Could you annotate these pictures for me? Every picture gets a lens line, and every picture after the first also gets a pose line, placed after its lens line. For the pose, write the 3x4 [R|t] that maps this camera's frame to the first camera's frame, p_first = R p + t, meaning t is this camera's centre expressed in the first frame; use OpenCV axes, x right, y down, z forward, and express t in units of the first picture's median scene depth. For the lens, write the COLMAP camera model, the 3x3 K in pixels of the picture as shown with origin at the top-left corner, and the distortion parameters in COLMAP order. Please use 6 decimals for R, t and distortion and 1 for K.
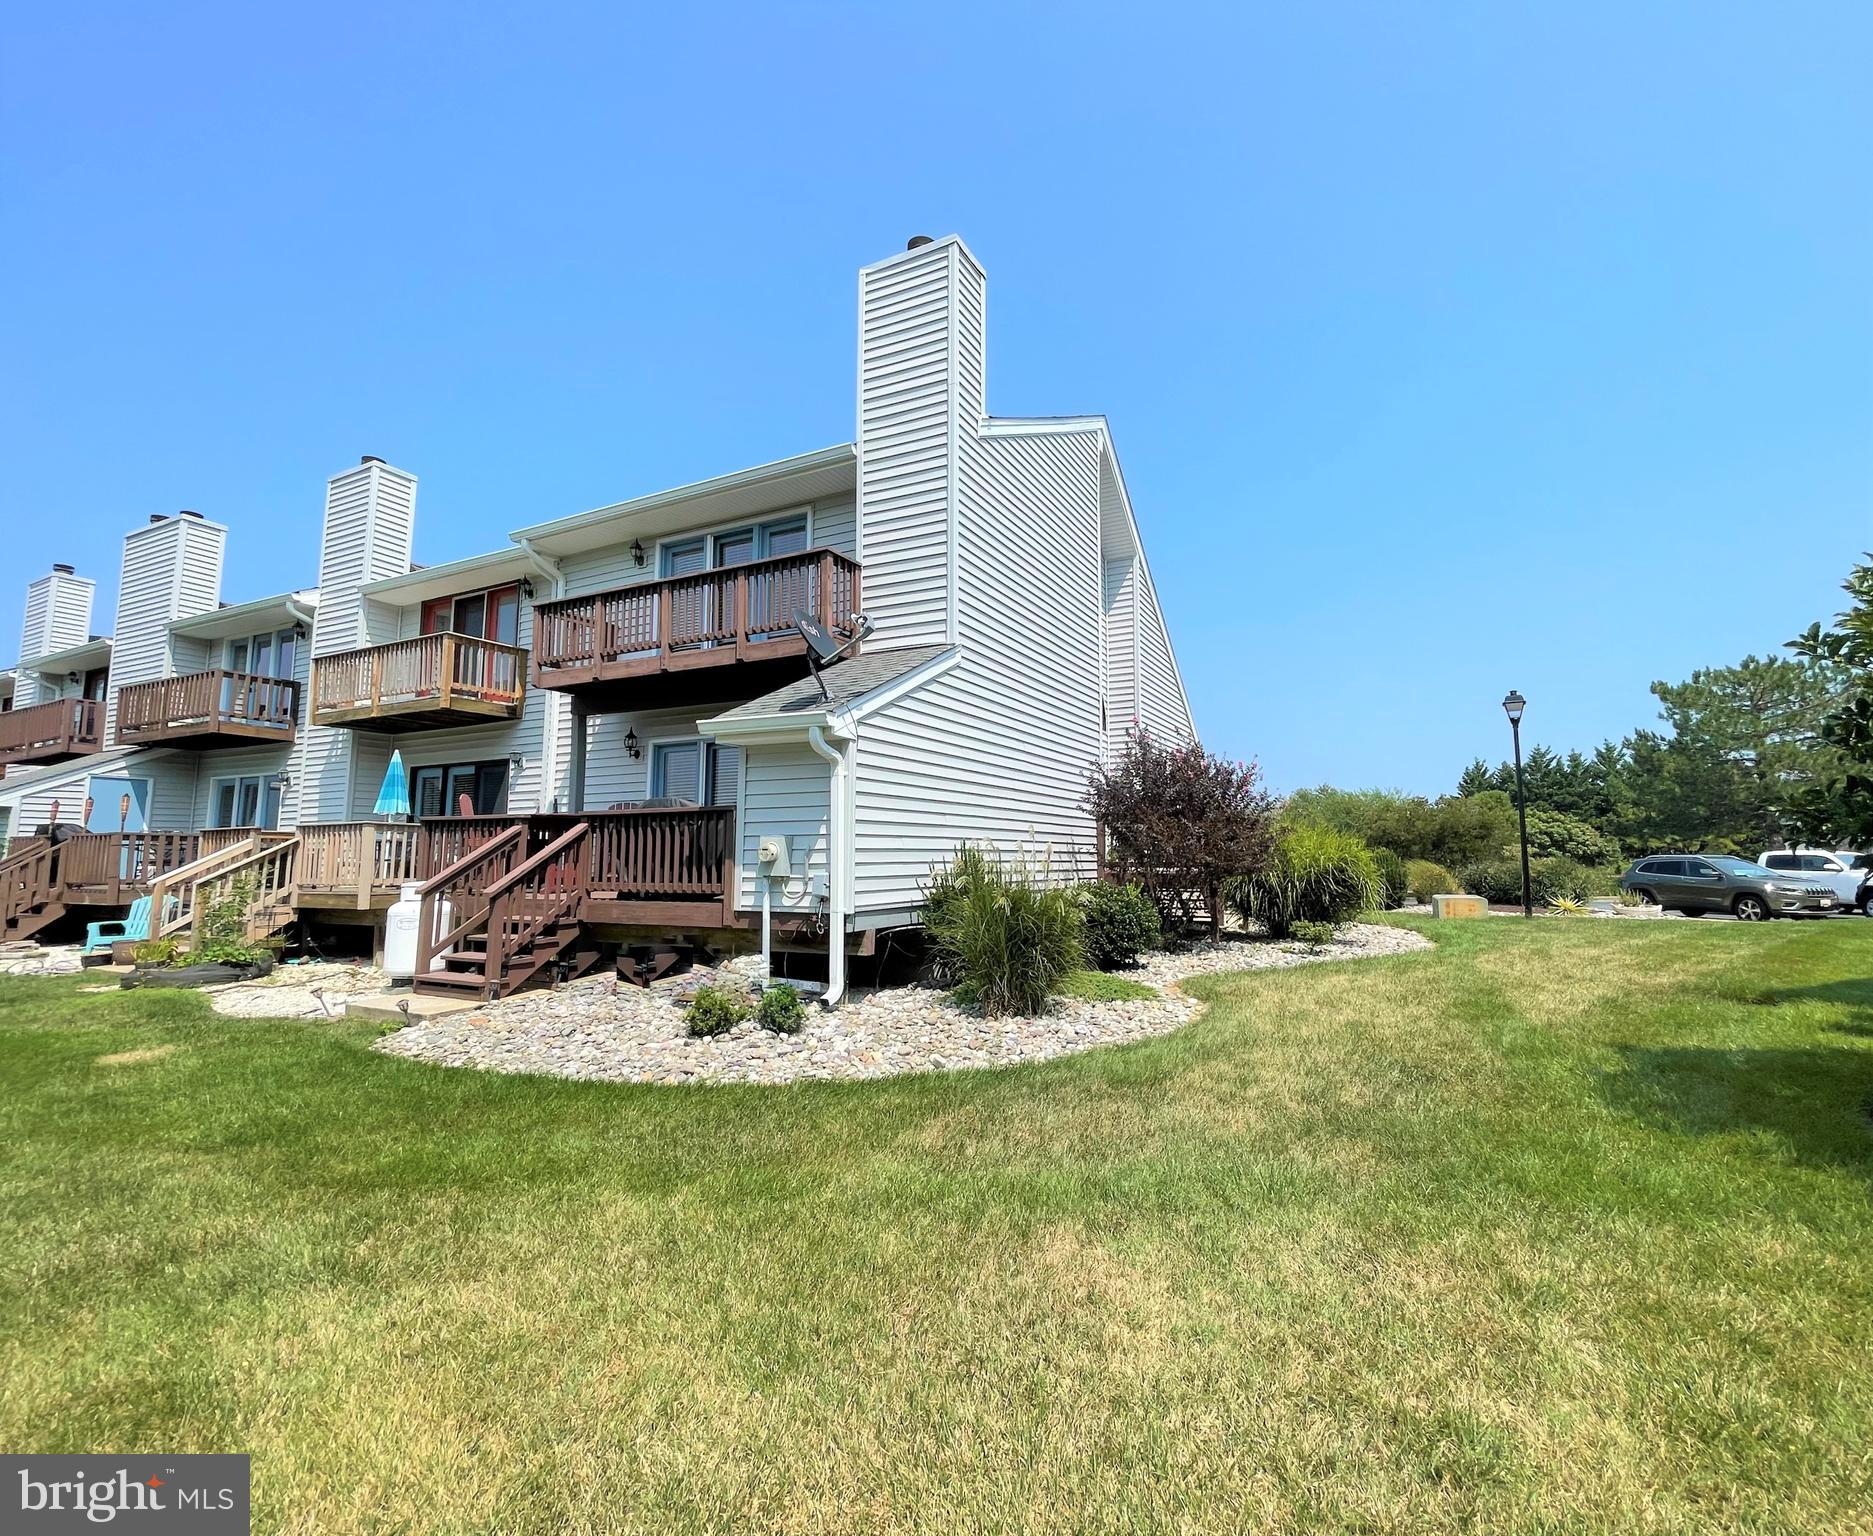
lens RADIAL K [[930.9, 0, 936.5], [0, 930.9, 768.0], [0, 0, 1]] dist [-0.000466, -0.000004]
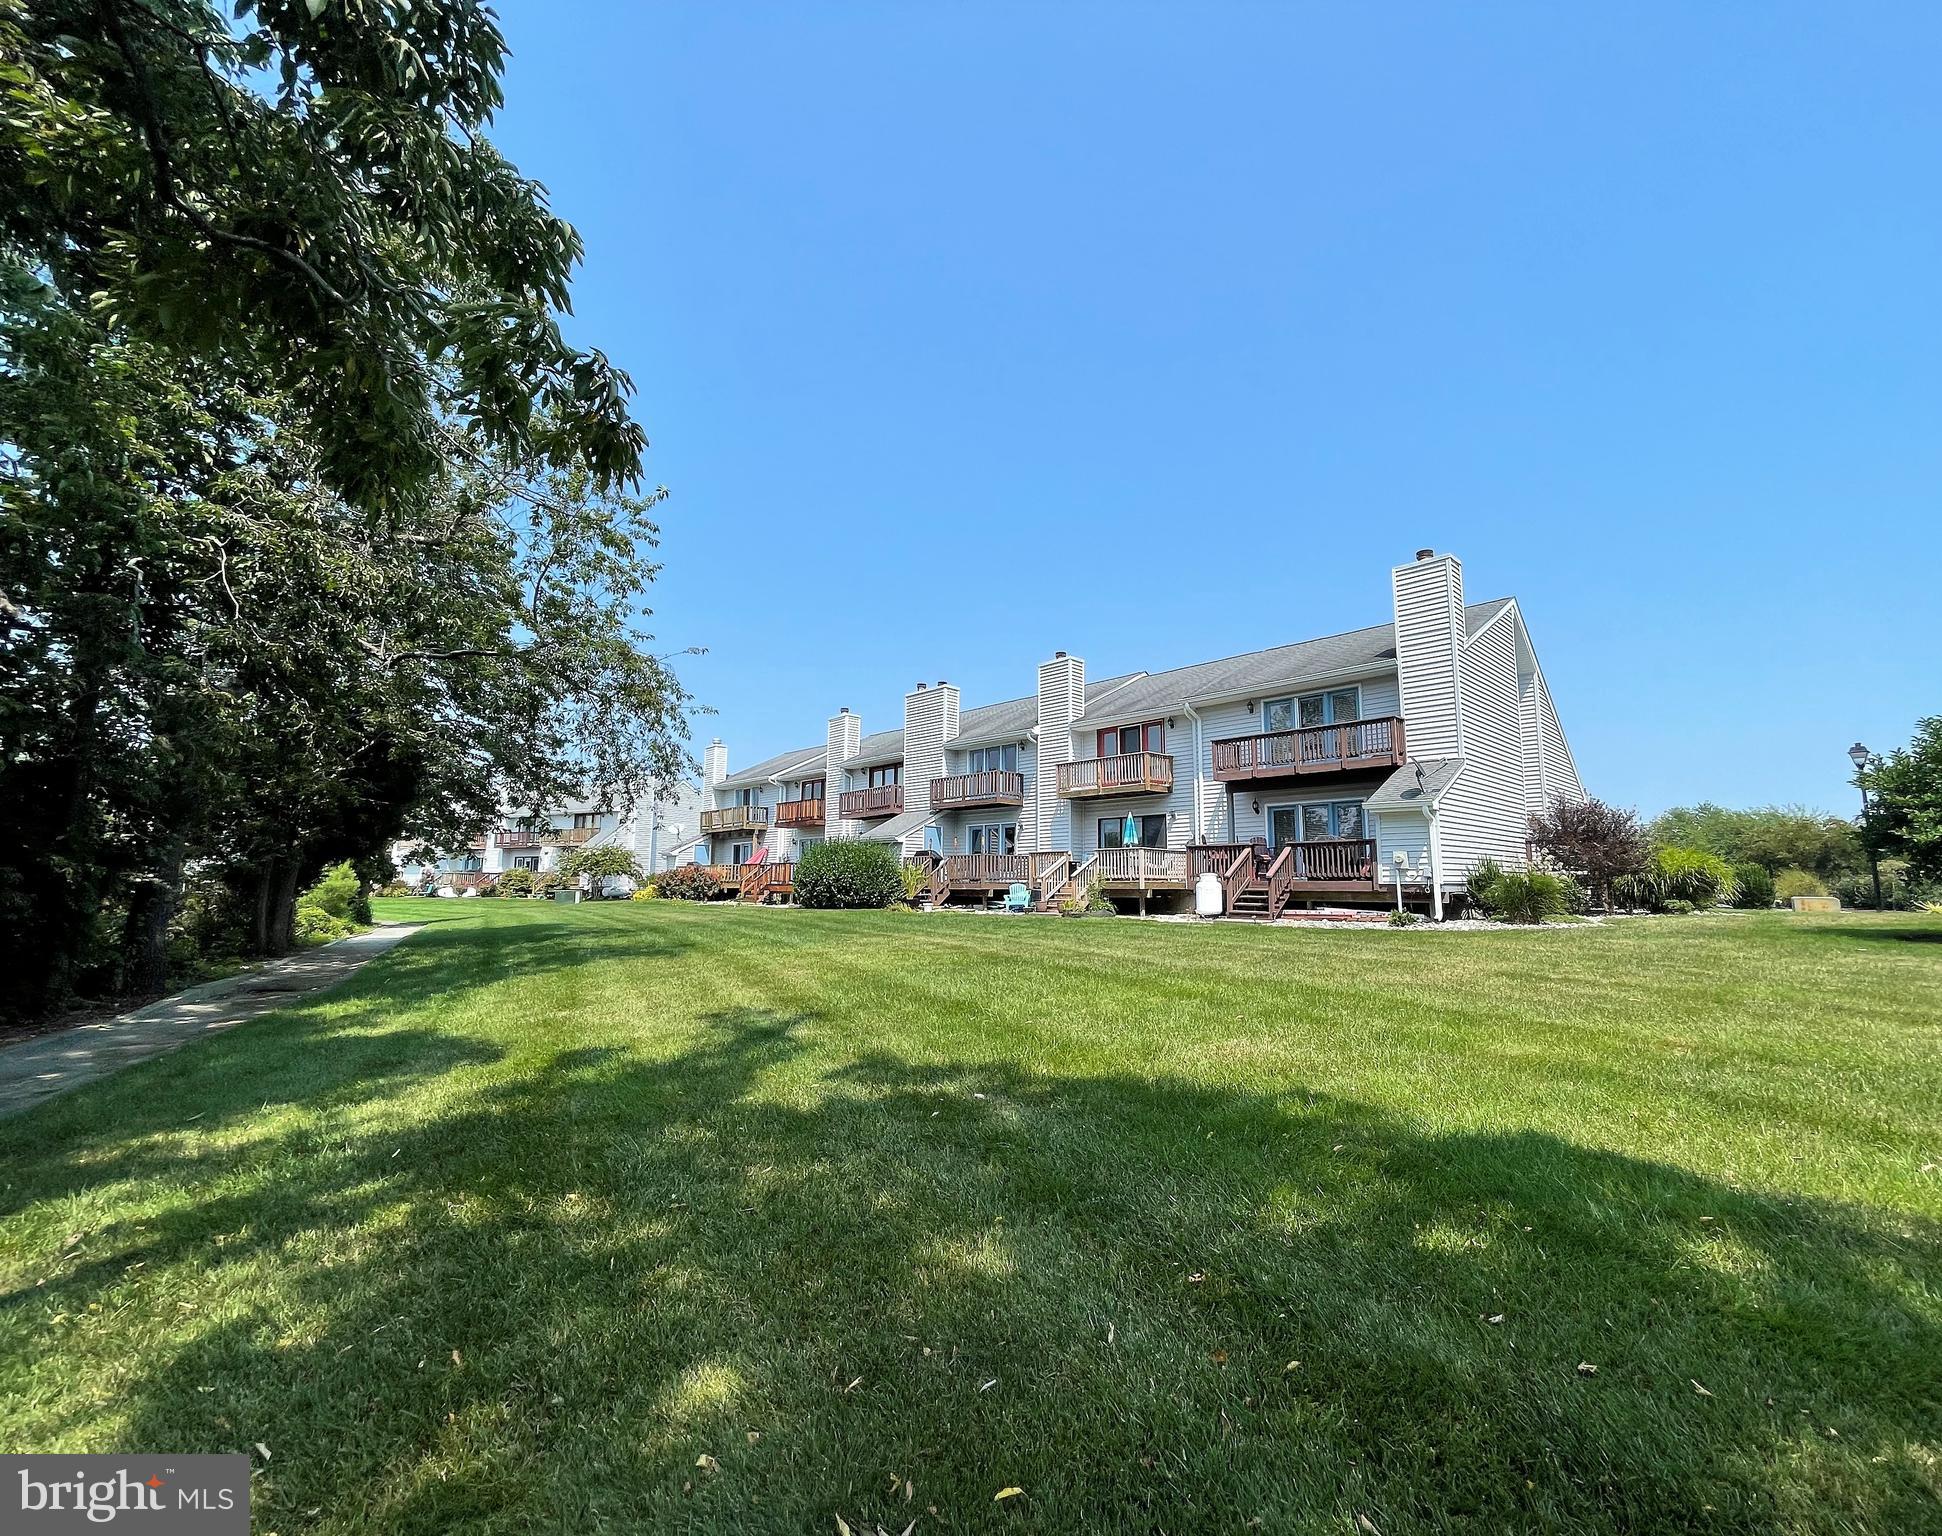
lens RADIAL K [[825.3, 0, 971.0], [0, 825.3, 768.0], [0, 0, 1]] dist [-0.033659, -0.000130]
pose [[0.940680, -0.038382, -0.337118, -0.375495], [0.024721, 0.998693, -0.044725, -0.054707], [0.338394, 0.033738, 0.940399, -1.001528]]
